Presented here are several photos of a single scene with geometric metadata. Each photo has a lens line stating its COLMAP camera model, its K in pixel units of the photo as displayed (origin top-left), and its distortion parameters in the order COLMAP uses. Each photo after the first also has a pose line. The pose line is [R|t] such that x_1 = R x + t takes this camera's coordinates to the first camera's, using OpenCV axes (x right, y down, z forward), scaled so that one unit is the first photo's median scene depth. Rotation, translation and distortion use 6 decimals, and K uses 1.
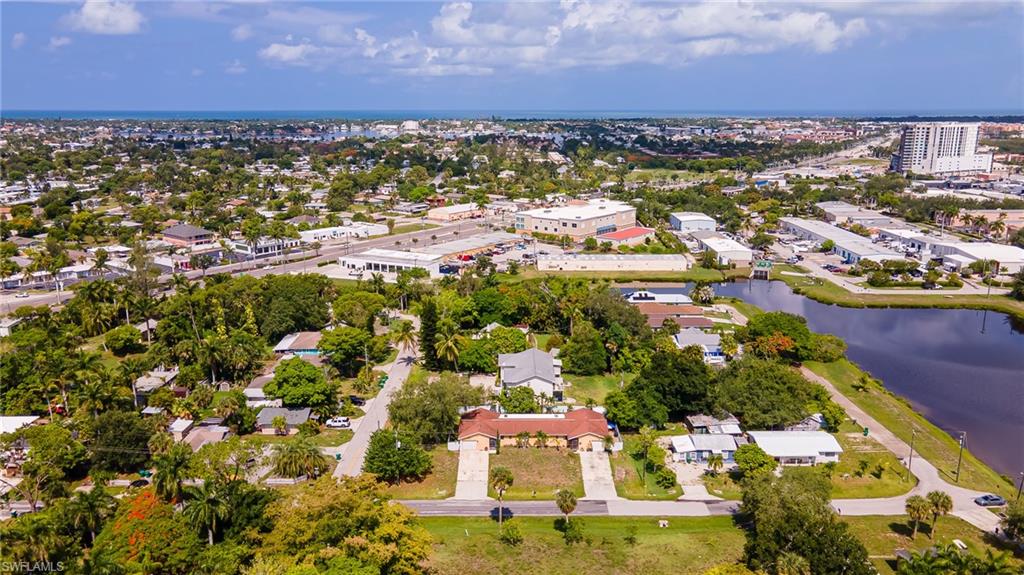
lens RADIAL K [[761.0, 0, 512.0], [0, 761.0, 287.5], [0, 0, 1]] dist [0.006530, 0.002629]
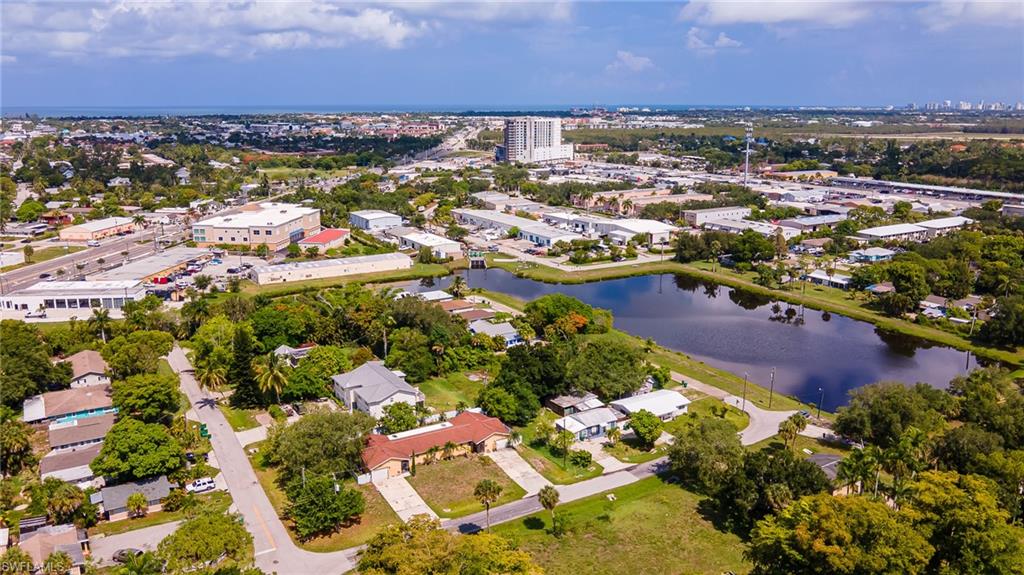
lens RADIAL K [[787.2, 0, 512.0], [0, 787.2, 287.5], [0, 0, 1]] dist [-0.029624, 0.001913]
pose [[0.857520, -0.116772, 0.501023, -0.284285], [0.116840, 0.992655, 0.031378, -0.021657], [-0.501007, 0.031633, 0.864865, 0.068274]]
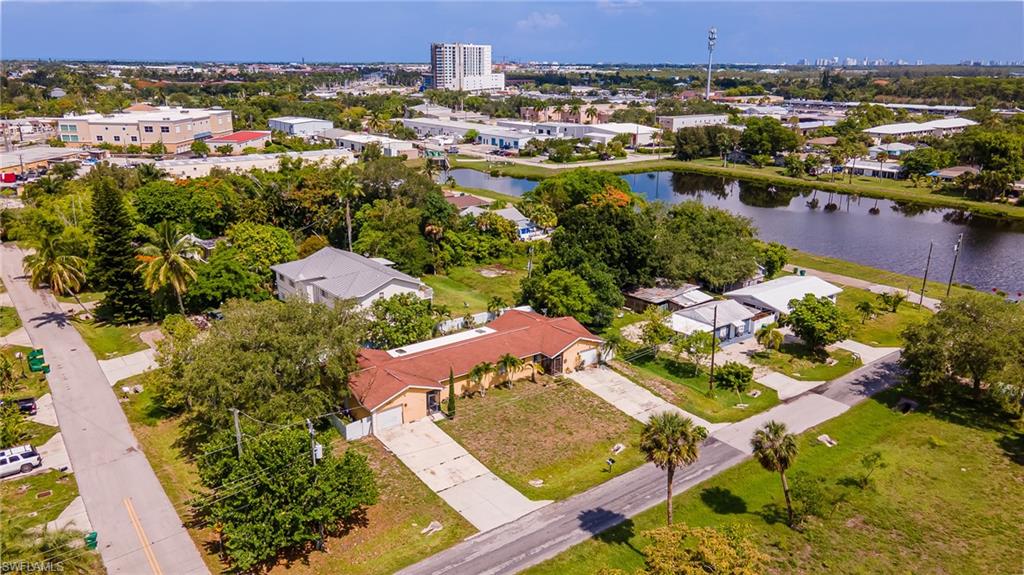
lens RADIAL K [[755.9, 0, 512.0], [0, 755.9, 287.5], [0, 0, 1]] dist [0.011572, 0.009829]
pose [[0.791511, -0.168368, 0.587505, -0.199425], [0.133158, 0.985718, 0.103092, 0.067546], [-0.596472, -0.003367, 0.802627, 0.440314]]
